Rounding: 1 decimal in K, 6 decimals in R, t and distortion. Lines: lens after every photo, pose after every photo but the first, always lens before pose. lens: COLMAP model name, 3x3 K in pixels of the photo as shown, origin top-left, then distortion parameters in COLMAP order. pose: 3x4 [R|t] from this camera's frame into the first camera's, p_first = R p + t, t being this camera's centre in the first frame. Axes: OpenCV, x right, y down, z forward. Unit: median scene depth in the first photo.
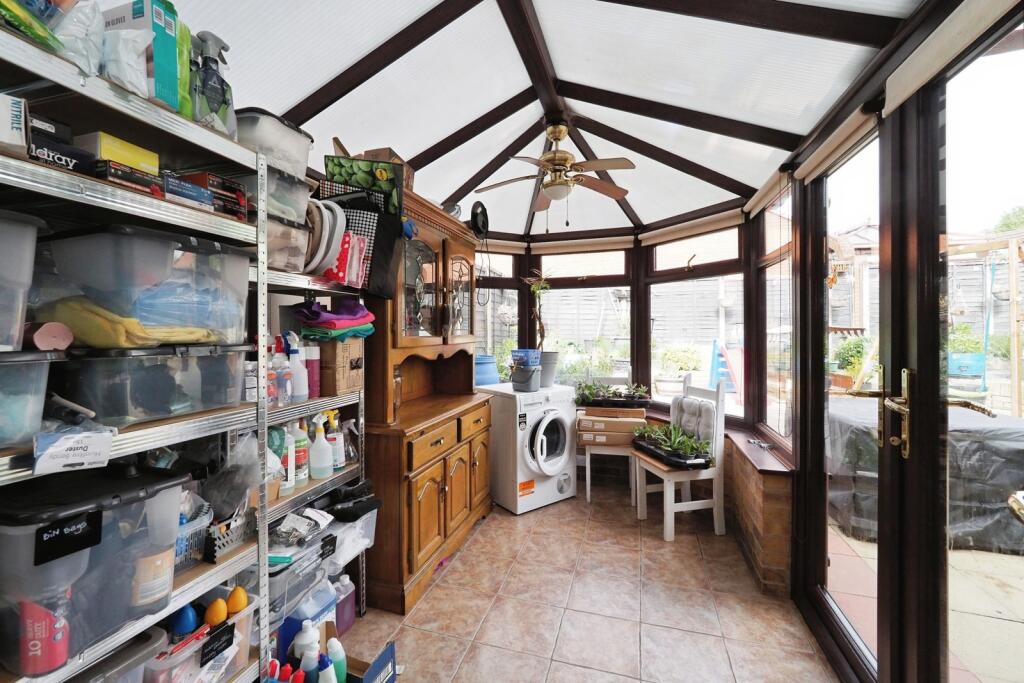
lens RADIAL K [[432.0, 0, 509.3], [0, 432.0, 331.7], [0, 0, 1]] dist [-0.003068, -0.000227]
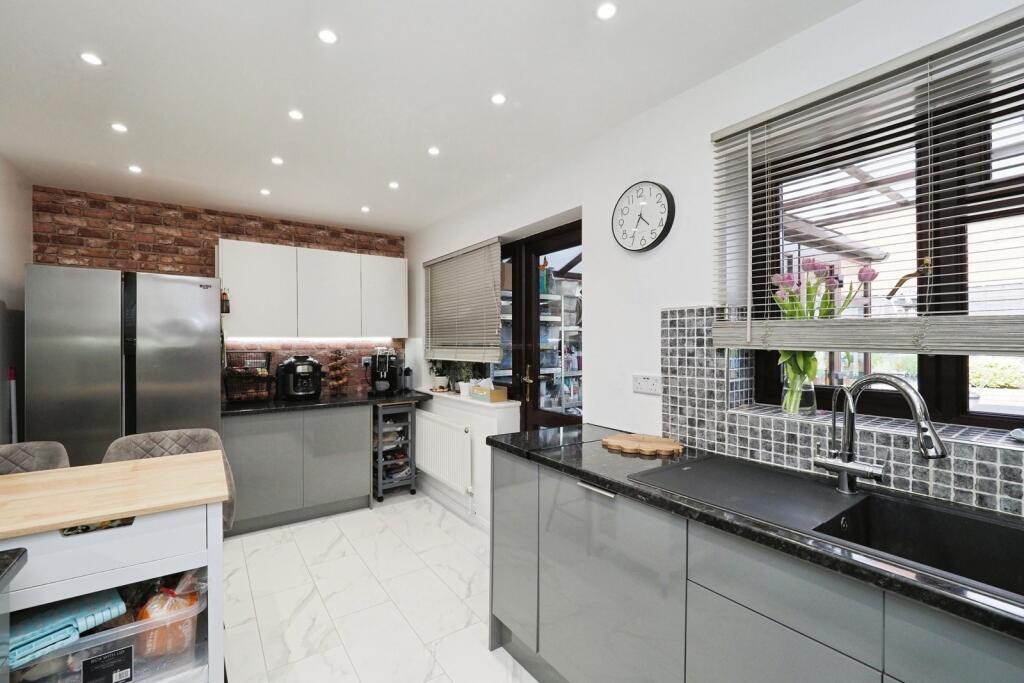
lens RADIAL K [[432.0, 0, 509.7], [0, 432.0, 341.8], [0, 0, 1]] dist [-0.003068, -0.000227]
pose [[0.791140, -0.000850, -0.611635, 0.838930], [0.000214, 0.999999, -0.001113, -0.021480], [0.611635, 0.000750, 0.791139, -1.386249]]
